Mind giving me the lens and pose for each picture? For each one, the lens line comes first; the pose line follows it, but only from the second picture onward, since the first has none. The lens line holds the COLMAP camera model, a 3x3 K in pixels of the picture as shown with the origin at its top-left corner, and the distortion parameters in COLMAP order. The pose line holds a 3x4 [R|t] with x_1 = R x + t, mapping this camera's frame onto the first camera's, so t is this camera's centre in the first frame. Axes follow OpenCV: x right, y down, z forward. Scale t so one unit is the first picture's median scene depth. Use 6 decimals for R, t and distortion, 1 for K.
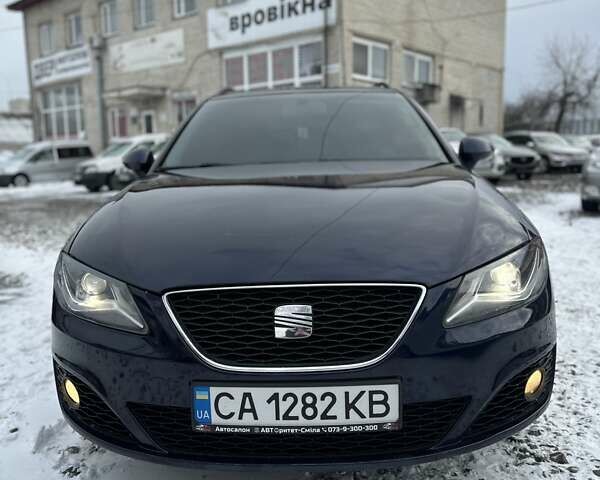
lens RADIAL K [[597.1, 0, 295.1], [0, 597.1, 241.1], [0, 0, 1]] dist [-0.005813, 0.000000]
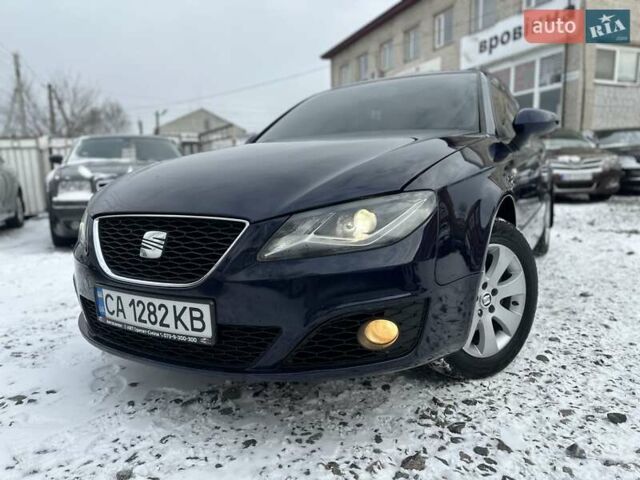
lens RADIAL K [[470.2, 0, 302.0], [0, 470.2, 234.6], [0, 0, 1]] dist [0.006536, -0.012409]
pose [[0.873950, 0.058712, -0.482456, 0.732895], [-0.056009, 0.998230, 0.020021, 0.077750], [0.482777, 0.009524, 0.875691, 0.296792]]
